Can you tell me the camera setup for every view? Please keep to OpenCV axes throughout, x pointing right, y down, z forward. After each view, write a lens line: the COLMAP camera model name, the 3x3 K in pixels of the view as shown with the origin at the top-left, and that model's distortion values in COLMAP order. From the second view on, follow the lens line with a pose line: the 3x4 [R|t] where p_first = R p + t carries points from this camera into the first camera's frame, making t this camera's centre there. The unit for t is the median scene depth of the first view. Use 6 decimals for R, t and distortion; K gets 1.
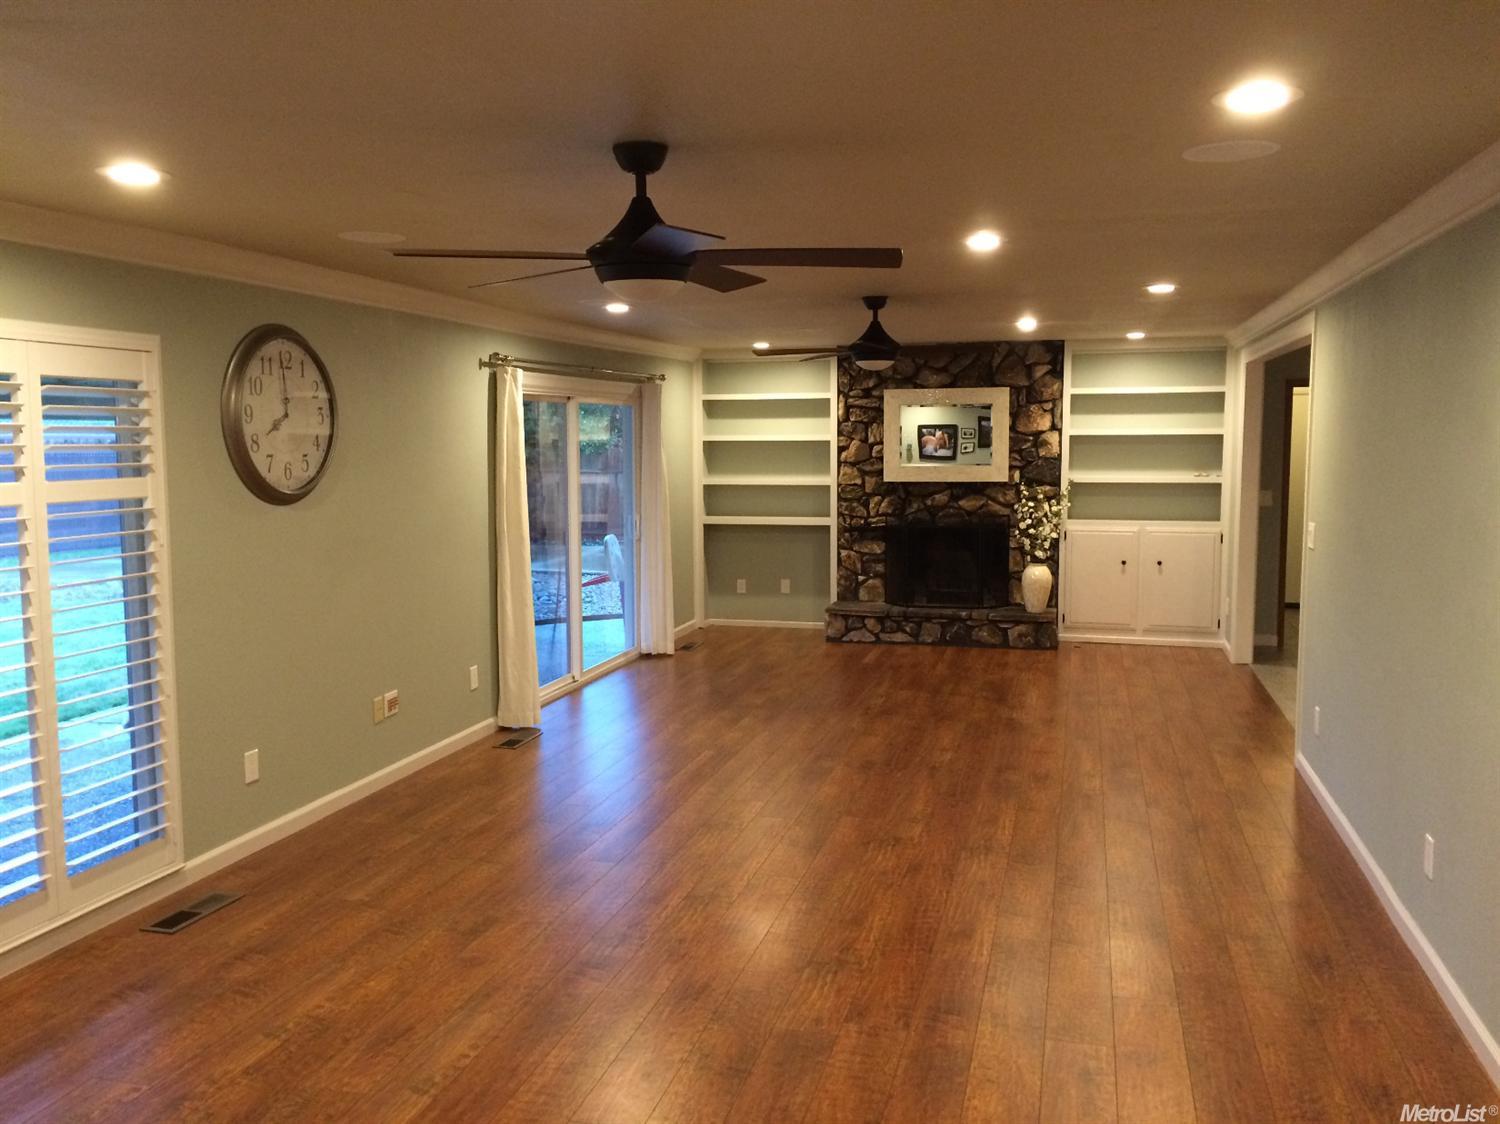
lens RADIAL K [[1293.2, 0, 750.0], [0, 1293.2, 562.0], [0, 0, 1]] dist [0.076669, -0.011949]
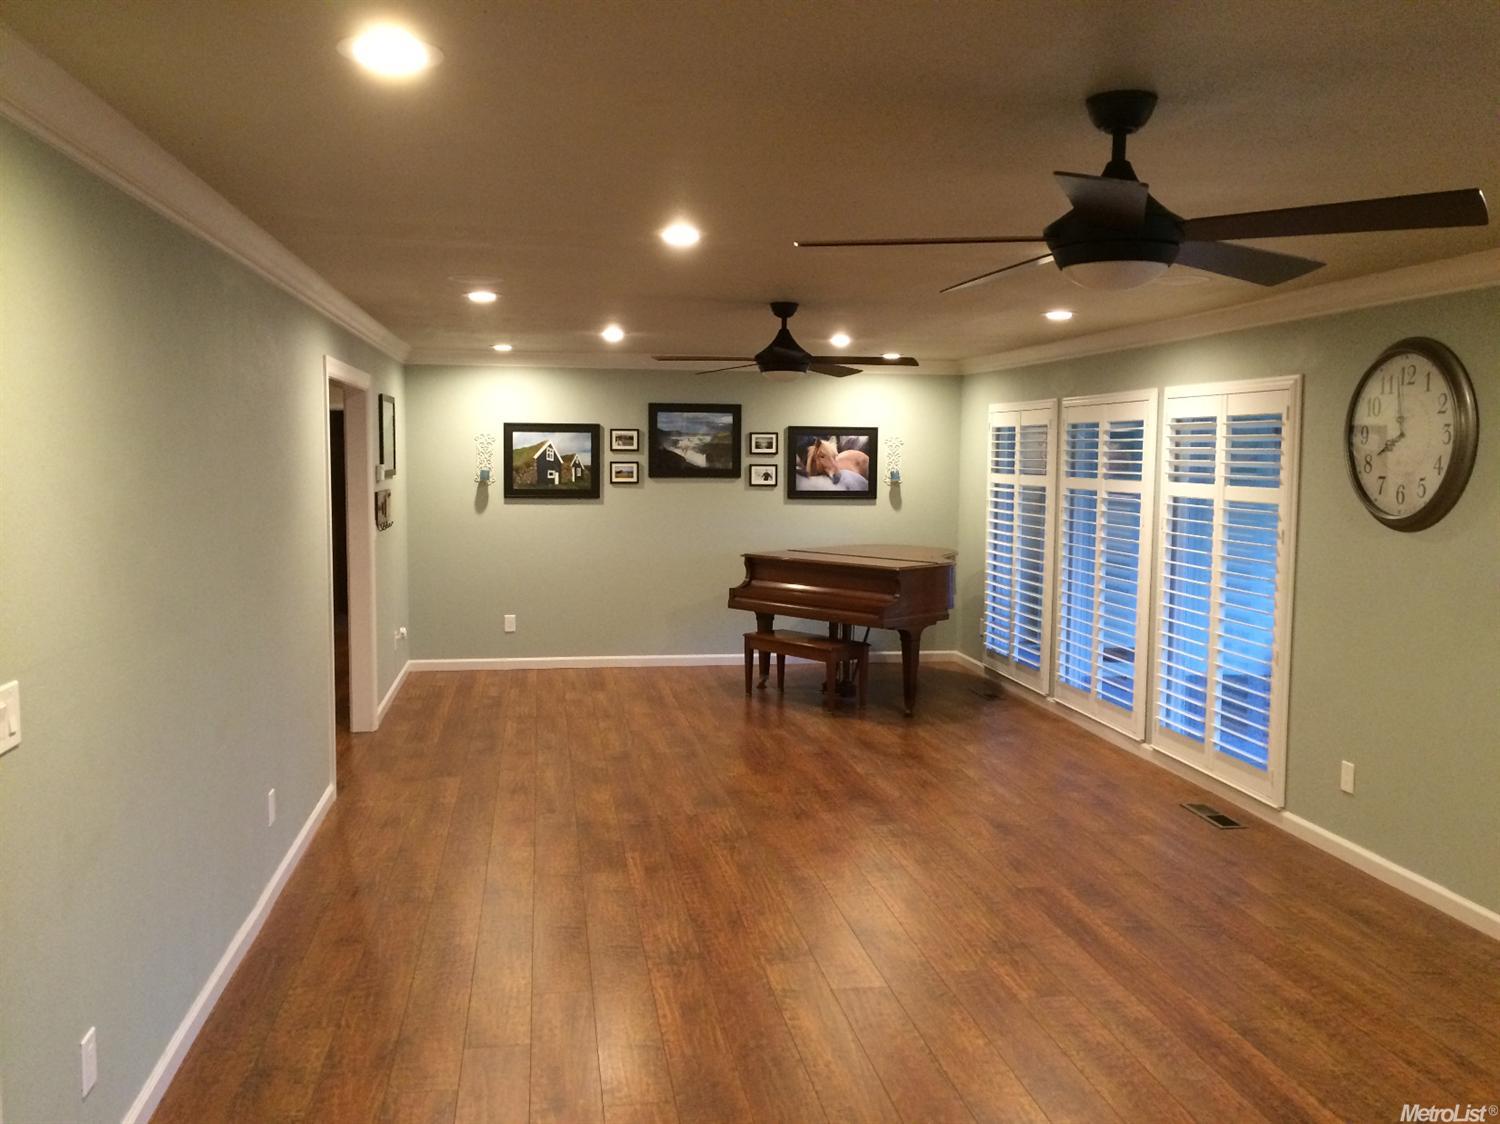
lens RADIAL K [[1293.2, 0, 750.0], [0, 1293.2, 562.0], [0, 0, 1]] dist [0.076669, -0.011949]
pose [[-0.915127, 0.030375, -0.402020, 0.484530], [-0.044710, 0.983361, 0.176073, -0.180775], [0.400679, 0.179103, -0.898542, 1.802143]]
